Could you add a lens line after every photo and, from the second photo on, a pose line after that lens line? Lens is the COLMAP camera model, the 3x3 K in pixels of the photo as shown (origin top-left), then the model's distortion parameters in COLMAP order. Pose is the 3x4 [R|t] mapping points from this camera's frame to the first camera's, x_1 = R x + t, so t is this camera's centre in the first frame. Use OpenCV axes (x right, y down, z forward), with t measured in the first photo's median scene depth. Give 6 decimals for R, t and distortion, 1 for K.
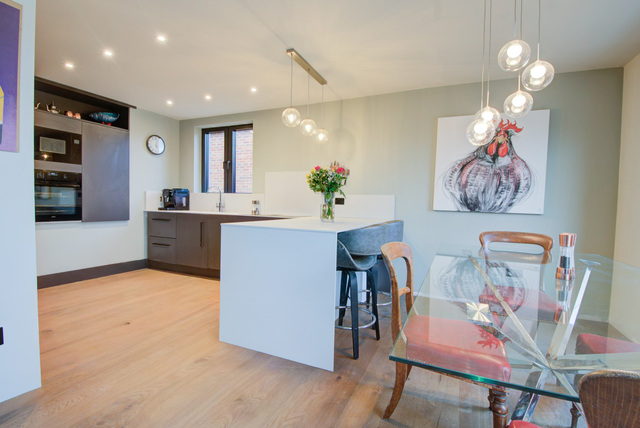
lens RADIAL K [[291.2, 0, 323.6], [0, 291.2, 215.9], [0, 0, 1]] dist [0.002208, -0.014440]
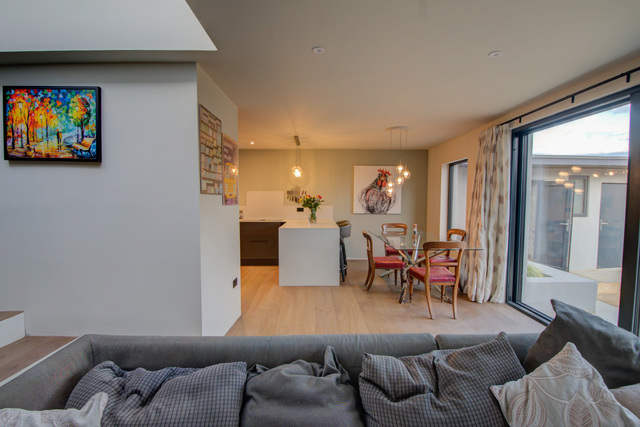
lens RADIAL K [[291.2, 0, 323.6], [0, 291.2, 215.4], [0, 0, 1]] dist [0.002208, -0.014440]
pose [[0.899647, -0.049170, 0.433841, -0.532116], [0.038916, 0.998714, 0.032492, -0.064840], [-0.434881, -0.012348, 0.900403, -0.536807]]
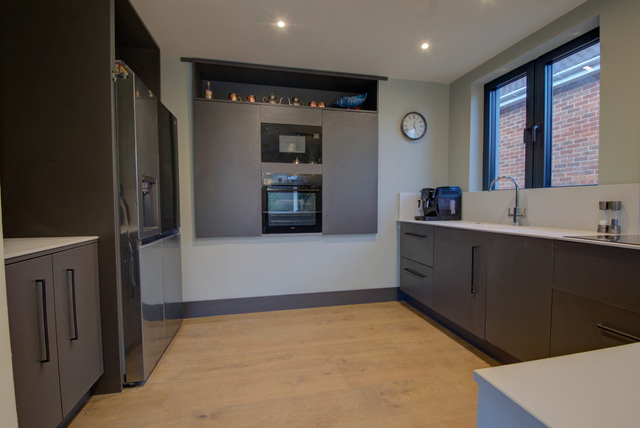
lens RADIAL K [[291.2, 0, 323.6], [0, 291.2, 215.9], [0, 0, 1]] dist [0.002208, -0.014440]
pose [[0.589530, 0.008213, -0.807704, -0.155422], [-0.017963, 0.999834, -0.002943, -0.025669], [0.807546, 0.016244, 0.589580, 0.467149]]
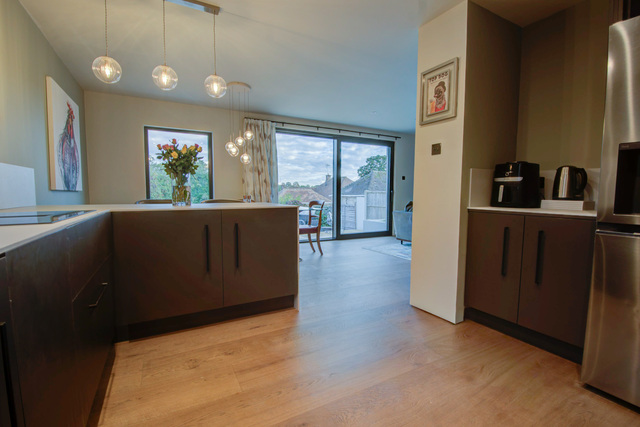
lens RADIAL K [[289.1, 0, 321.0], [0, 289.1, 217.7], [0, 0, 1]] dist [0.002042, -0.014118]
pose [[-0.794849, -0.082491, 0.601174, -0.599508], [-0.004276, 0.991453, 0.130391, -0.042424], [-0.606792, 0.101070, -0.788408, 1.007829]]
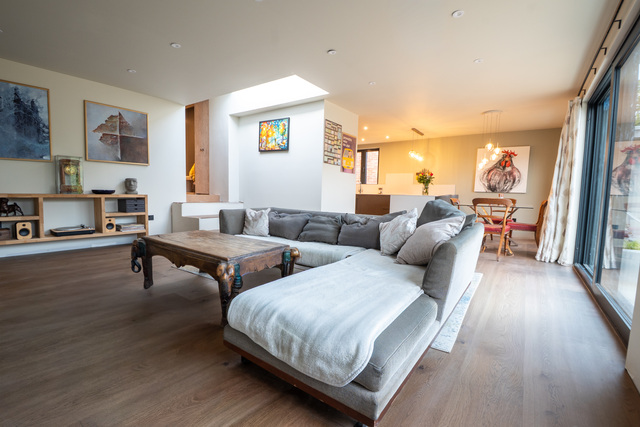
lens RADIAL K [[289.1, 0, 321.0], [0, 289.1, 217.7], [0, 0, 1]] dist [0.002042, -0.014118]
pose [[0.980678, 0.019005, -0.194705, -0.262454], [-0.011855, 0.999214, 0.037821, 0.088571], [0.195270, -0.034782, 0.980132, -1.105540]]
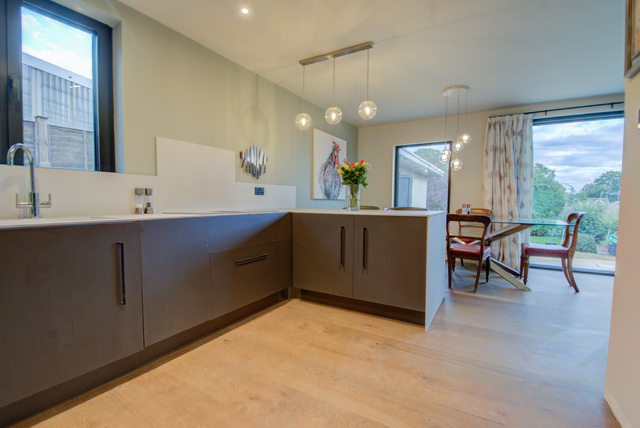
lens RADIAL K [[291.2, 0, 323.6], [0, 291.2, 215.9], [0, 0, 1]] dist [0.002208, -0.014440]
pose [[0.122559, -0.078077, 0.989385, -0.771297], [0.034796, 0.996626, 0.074338, -0.033314], [-0.991851, 0.025316, 0.124862, 0.676325]]
